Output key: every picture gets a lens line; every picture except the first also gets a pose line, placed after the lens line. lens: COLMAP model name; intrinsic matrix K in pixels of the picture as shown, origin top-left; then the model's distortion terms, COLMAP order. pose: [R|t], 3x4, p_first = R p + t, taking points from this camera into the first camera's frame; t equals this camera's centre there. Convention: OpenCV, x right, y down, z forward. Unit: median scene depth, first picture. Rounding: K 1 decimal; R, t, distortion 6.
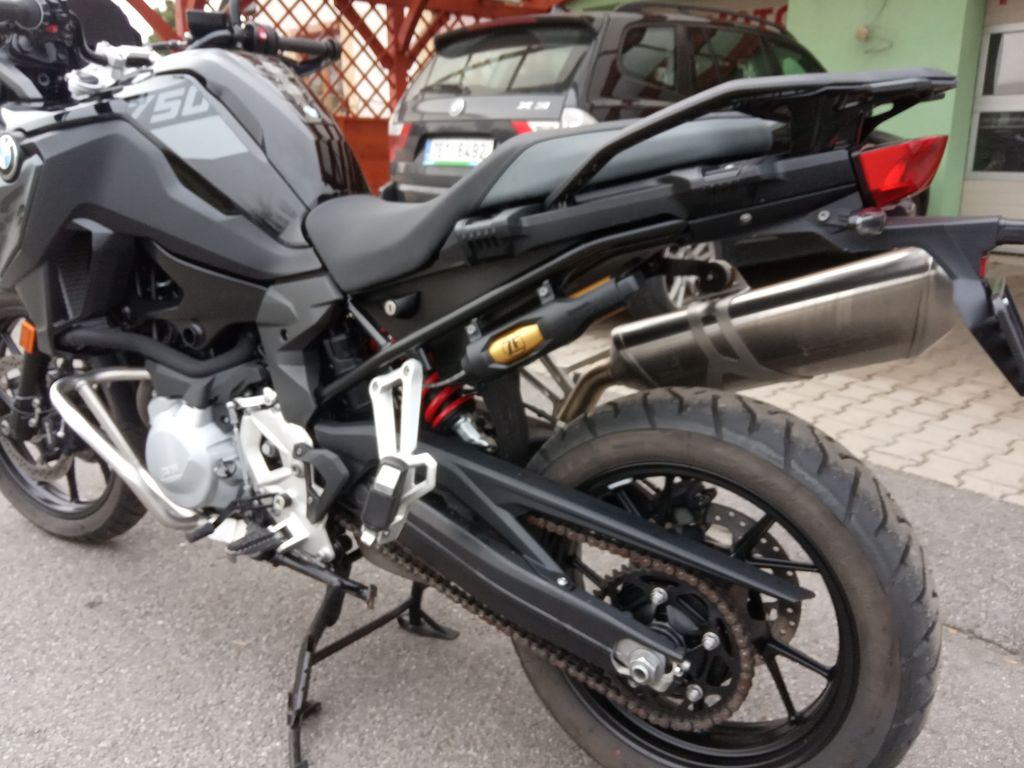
lens RADIAL K [[837.8, 0, 512.0], [0, 837.8, 384.0], [0, 0, 1]] dist [0.069498, -0.111492]
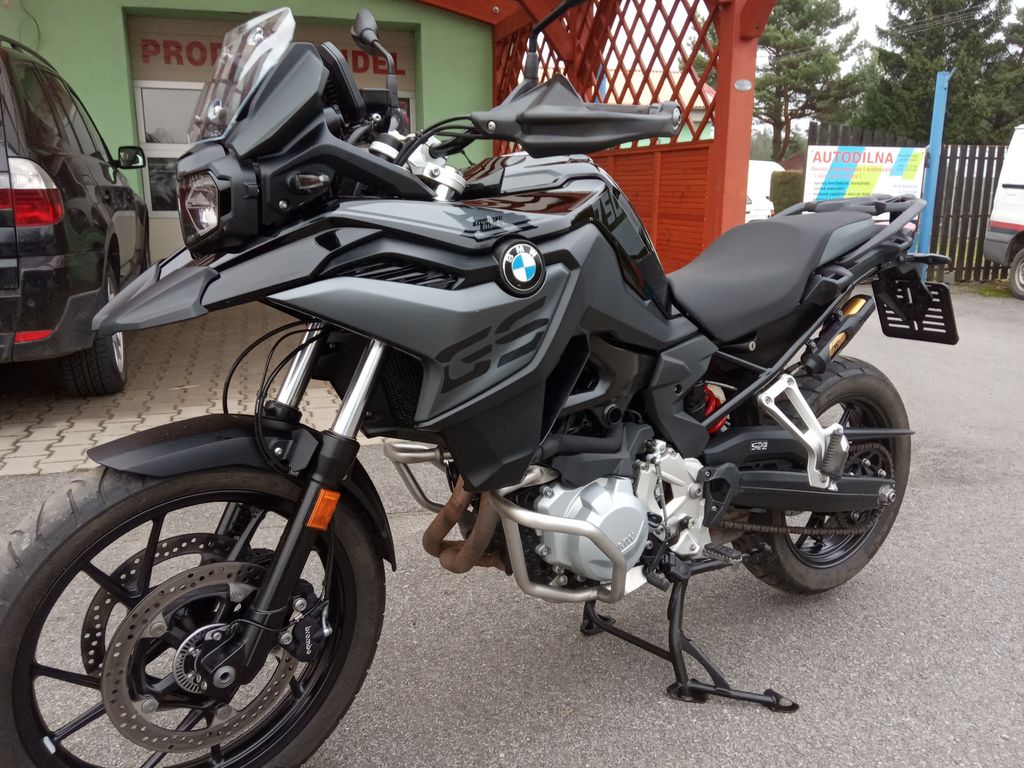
lens RADIAL K [[837.8, 0, 512.0], [0, 837.8, 384.0], [0, 0, 1]] dist [0.069498, -0.111492]
pose [[0.417820, -0.211938, 0.883464, -1.455469], [0.239410, 0.963725, 0.117967, -0.269233], [-0.876418, 0.162221, 0.453404, 0.656243]]
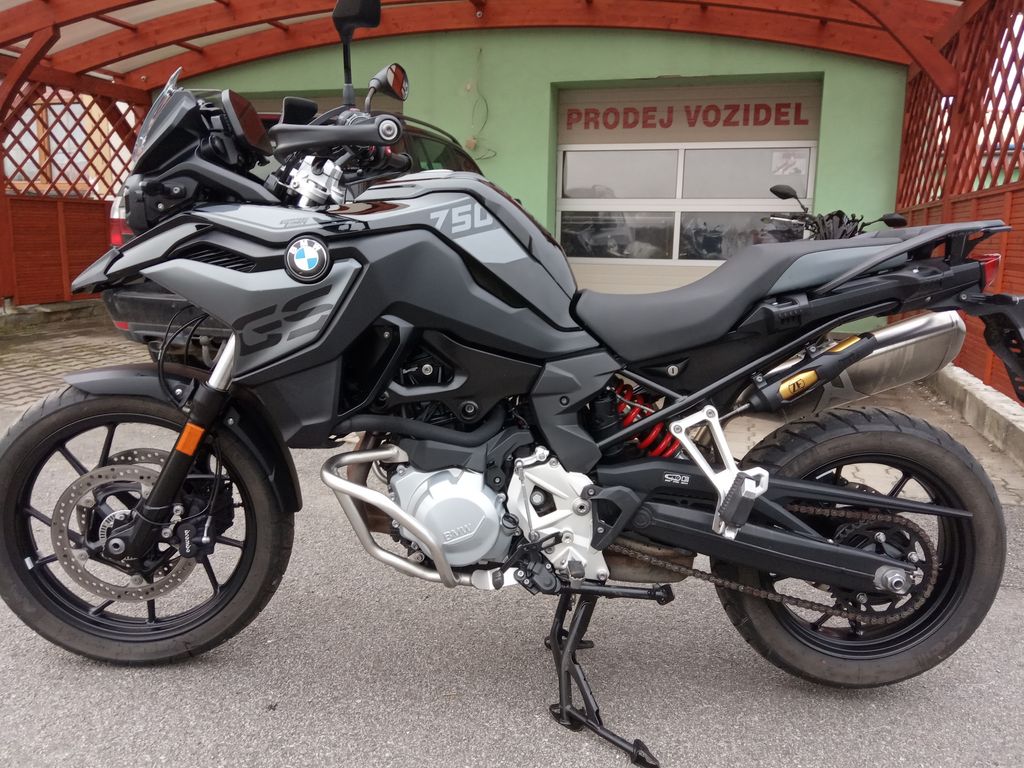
lens RADIAL K [[837.8, 0, 512.0], [0, 837.8, 384.0], [0, 0, 1]] dist [0.069498, -0.111492]
pose [[0.849704, -0.079062, 0.521299, -0.978846], [0.126120, 0.990469, -0.055354, -0.024601], [-0.511955, 0.112781, 0.851577, -0.016242]]
